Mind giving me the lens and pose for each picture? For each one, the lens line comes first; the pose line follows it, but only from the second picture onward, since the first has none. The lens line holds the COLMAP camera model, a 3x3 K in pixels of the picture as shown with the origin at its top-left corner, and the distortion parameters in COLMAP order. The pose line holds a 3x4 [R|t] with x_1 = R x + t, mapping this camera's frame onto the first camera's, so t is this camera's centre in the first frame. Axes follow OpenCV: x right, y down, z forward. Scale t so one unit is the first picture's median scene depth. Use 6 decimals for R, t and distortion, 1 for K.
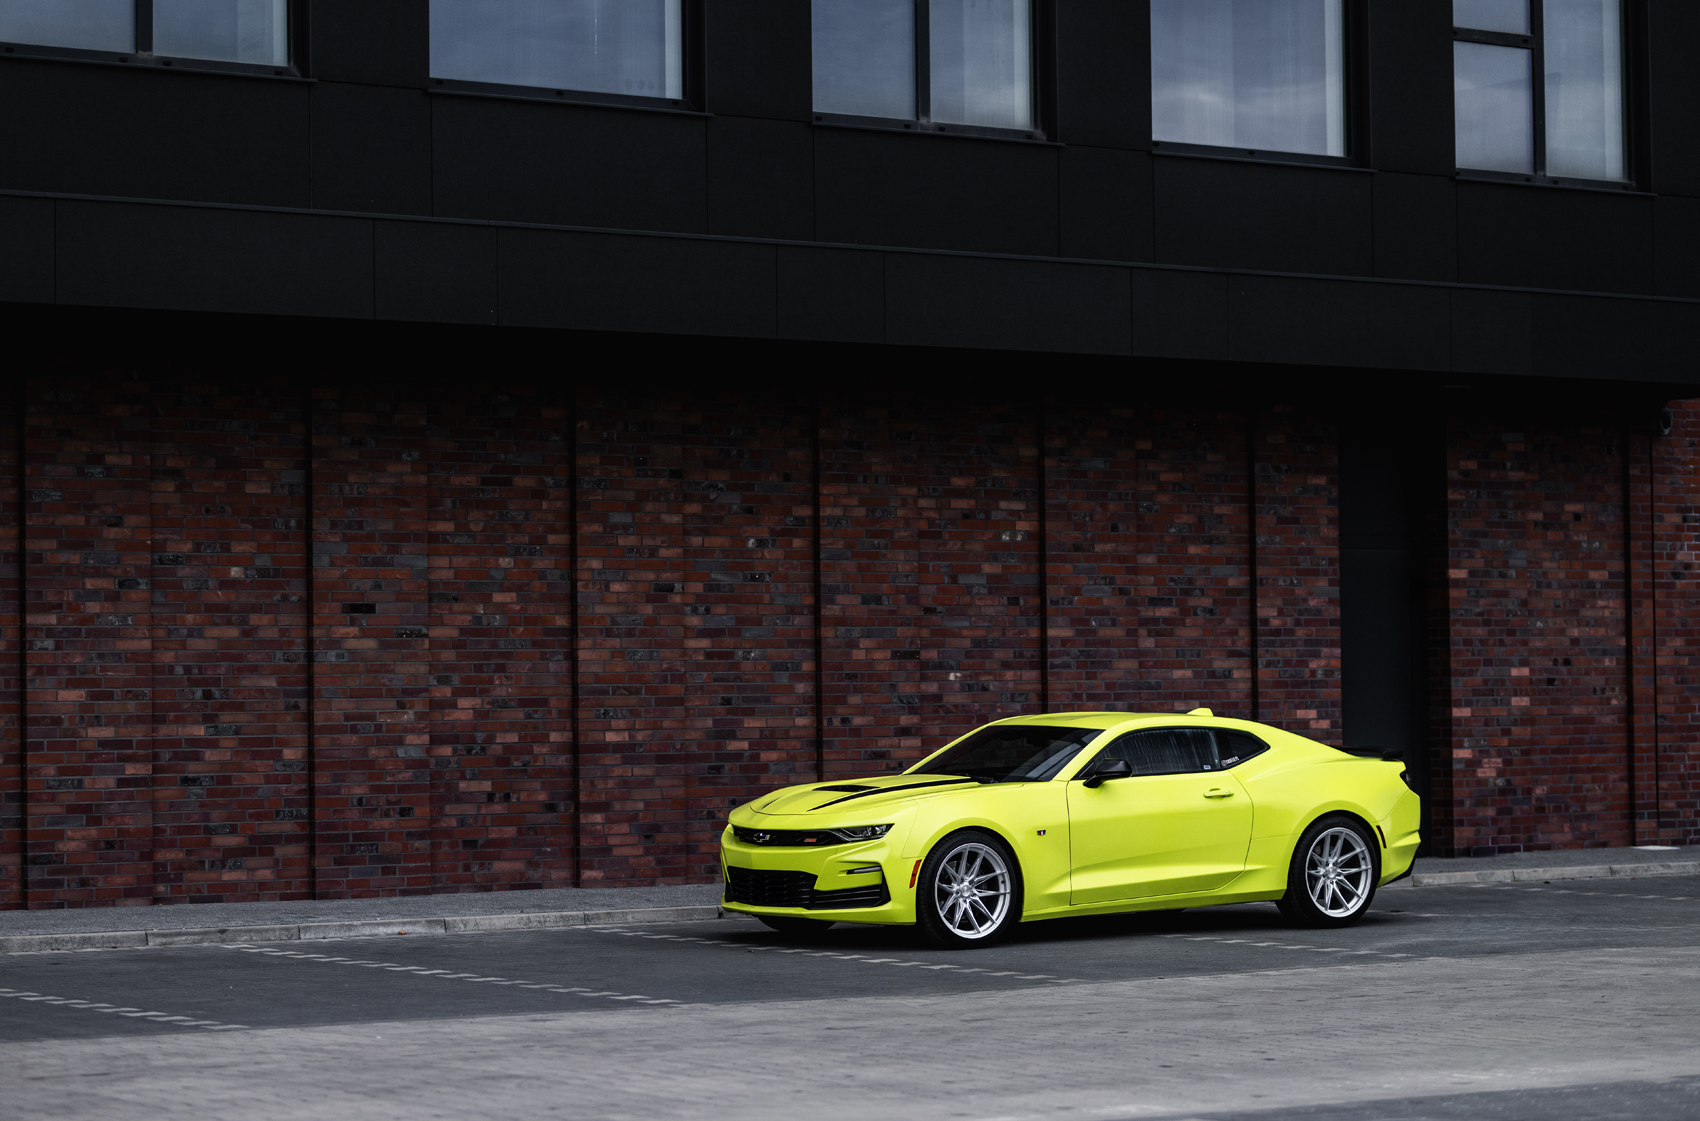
lens RADIAL K [[4347.7, 0, 804.5], [0, 4347.7, 555.0], [0, 0, 1]] dist [0.003219, -0.228022]
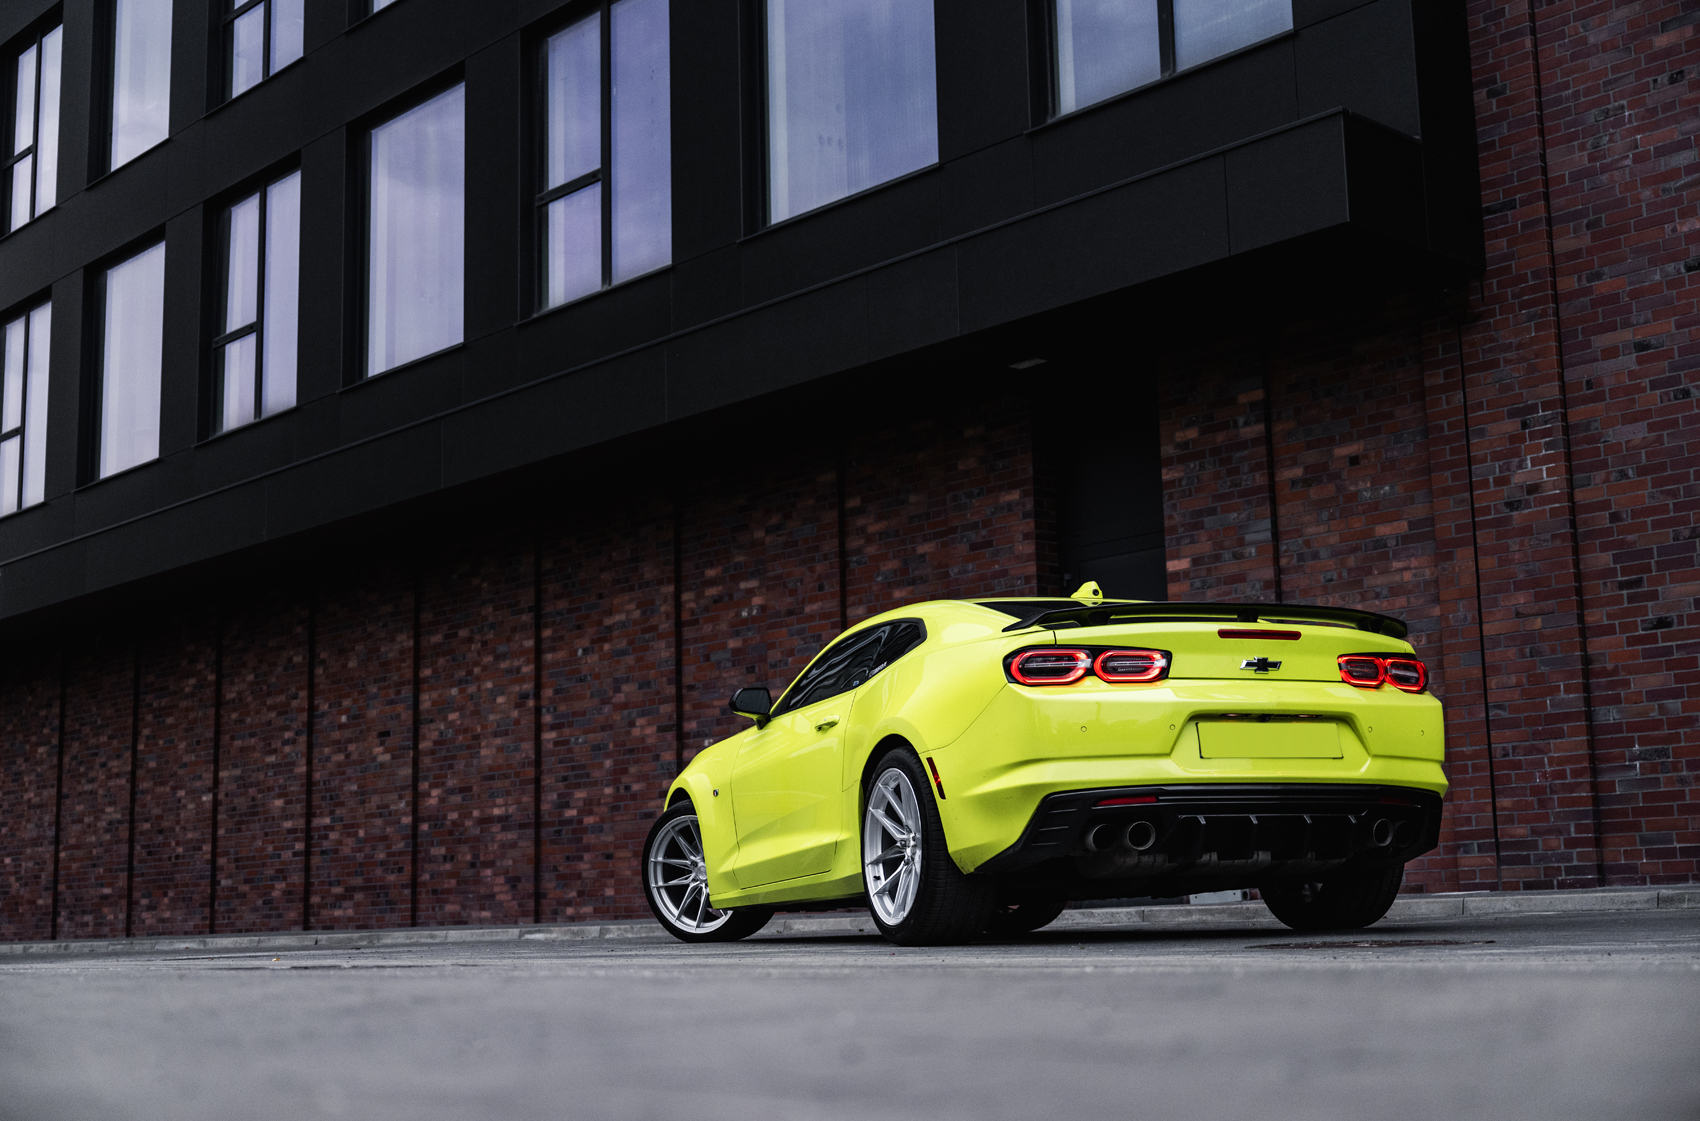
lens RADIAL K [[2150.8, 0, 850.0], [0, 2150.8, 560.5], [0, 0, 1]] dist [-0.003833, 0.026782]
pose [[0.140509, -0.160303, -0.977016, 0.621761], [0.056734, 0.986488, -0.153698, 0.072385], [0.988453, -0.033834, 0.147705, 0.993334]]
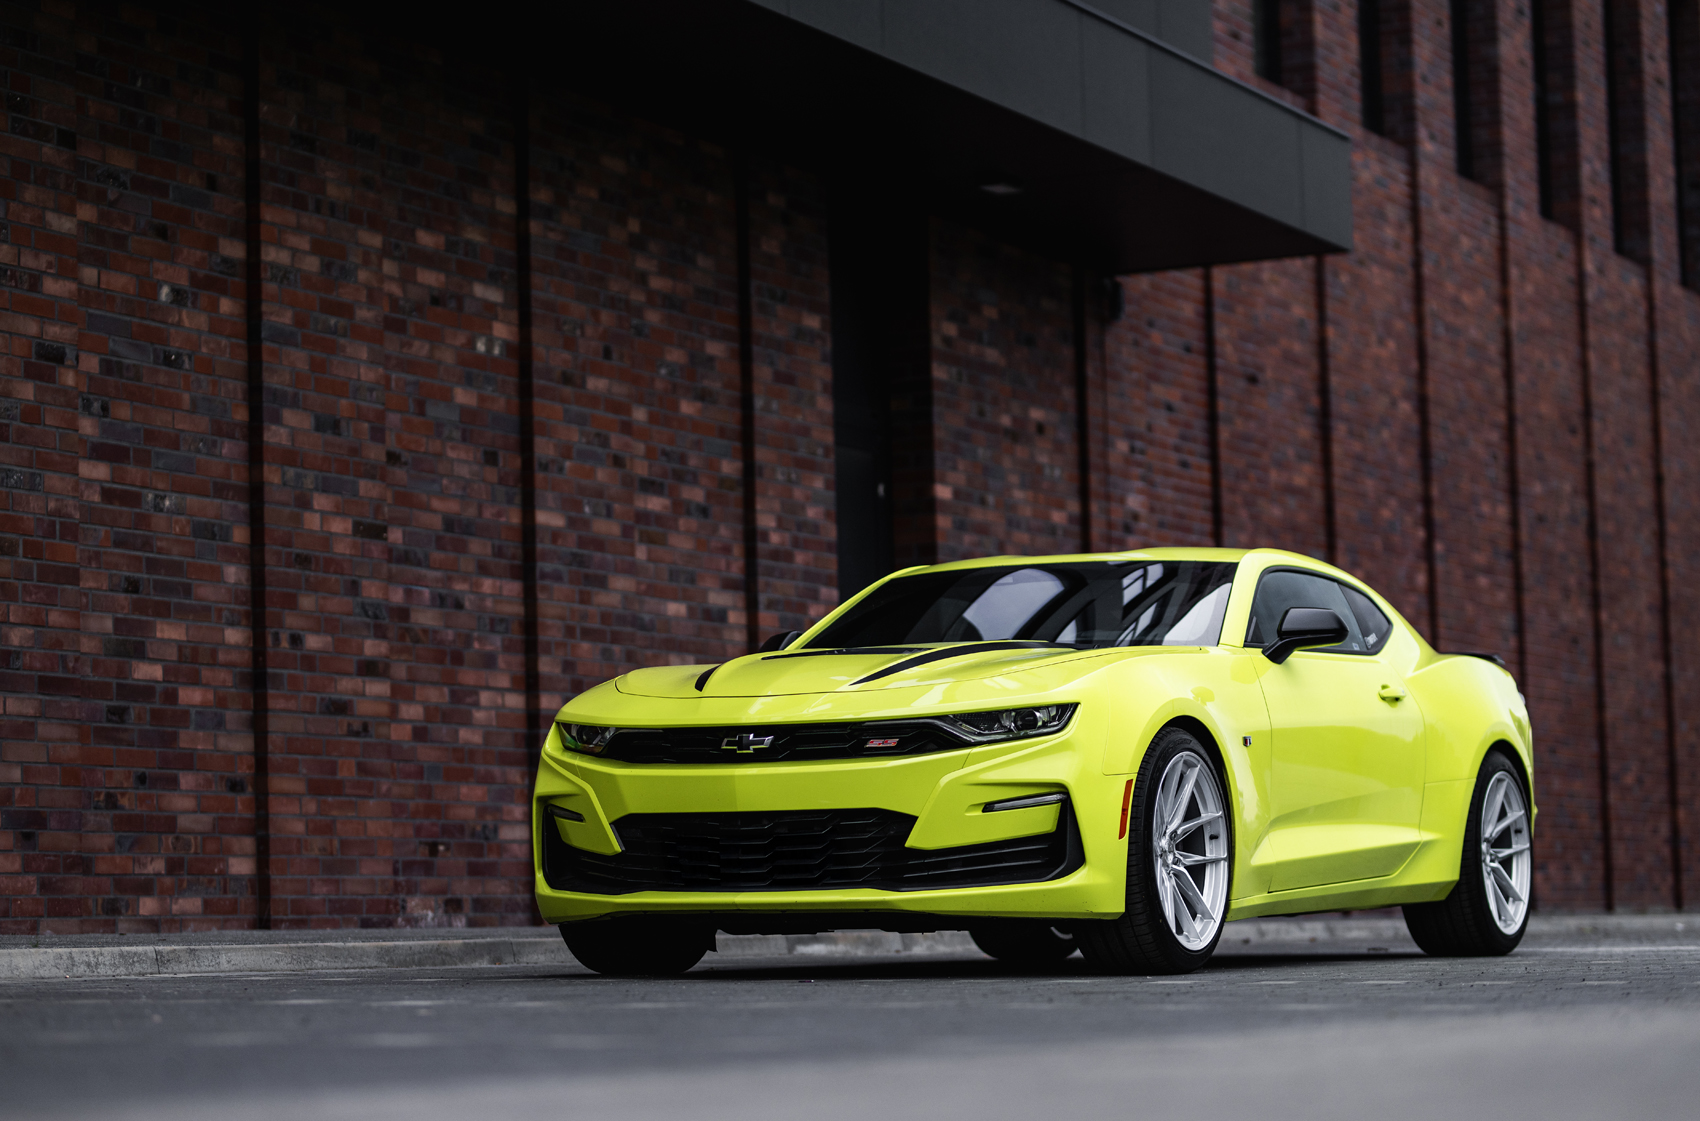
lens RADIAL K [[4186.6, 0, 879.9], [0, 4186.6, 556.4], [0, 0, 1]] dist [-0.015960, -0.177658]
pose [[0.875708, 0.033173, 0.481699, -0.182074], [0.000082, 0.997627, -0.068852, 0.064889], [-0.482840, 0.060333, 0.873628, 0.517282]]
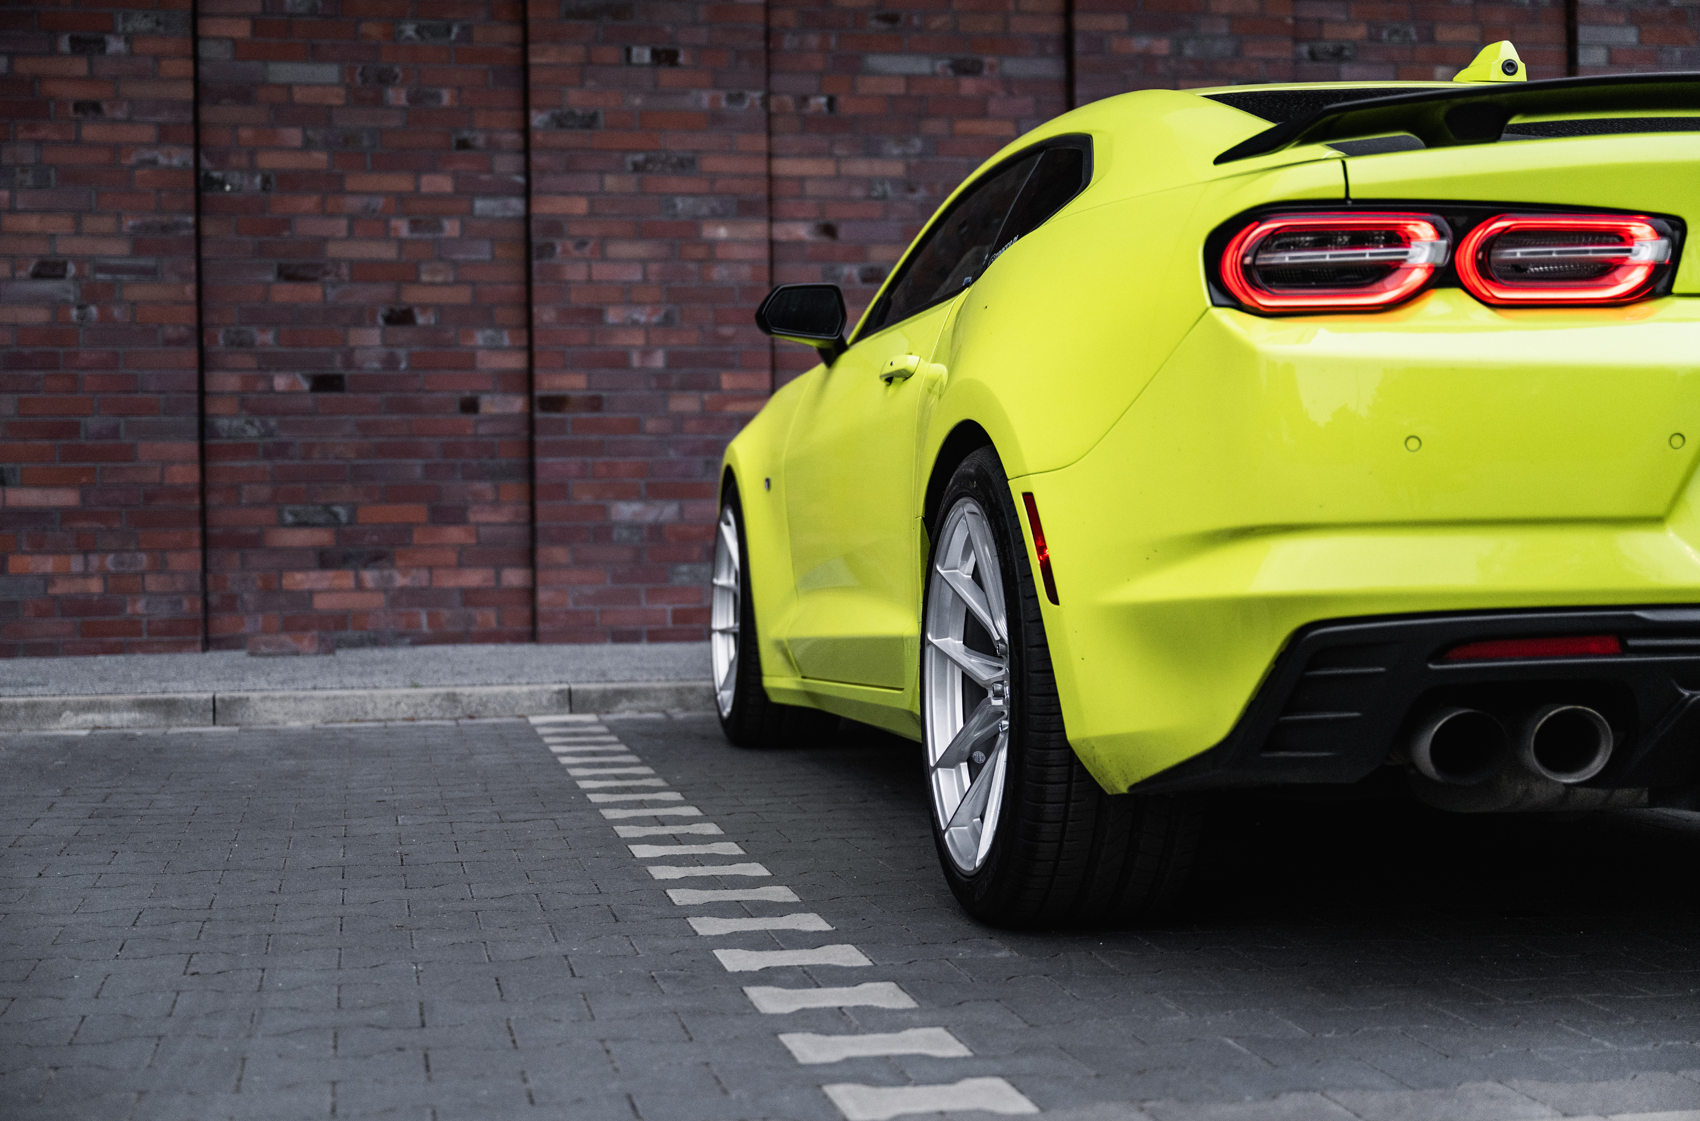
lens RADIAL K [[2586.0, 0, 850.0], [0, 2586.0, 560.5], [0, 0, 1]] dist [0.008080, -0.017146]
pose [[0.913138, -0.001960, -0.407645, -0.055888], [0.019875, 0.999013, 0.039716, 0.051208], [0.407165, -0.044368, 0.912276, 0.592694]]
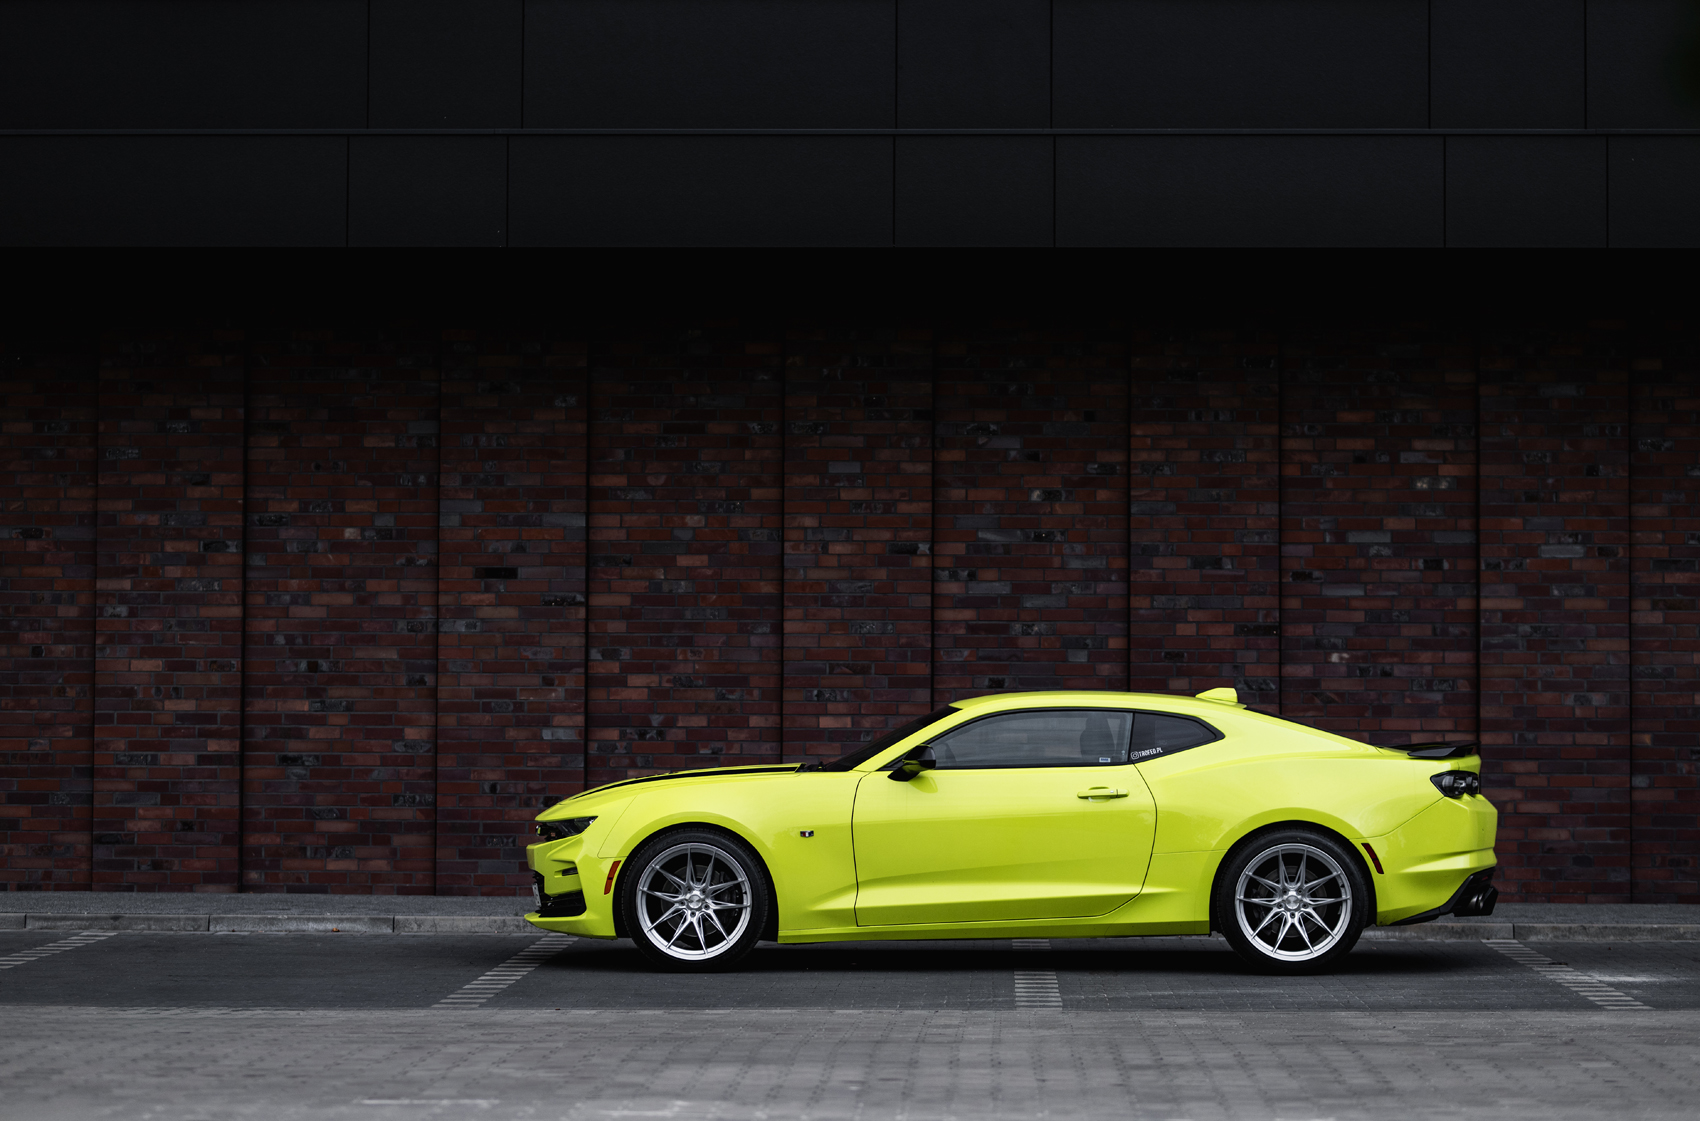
lens RADIAL K [[4347.7, 0, 804.5], [0, 4347.7, 555.0], [0, 0, 1]] dist [0.003219, -0.228022]
pose [[0.788354, -0.013166, -0.615081, 0.471905], [0.006320, 0.999892, -0.013302, 0.019743], [0.615189, 0.006599, 0.788352, 0.313362]]
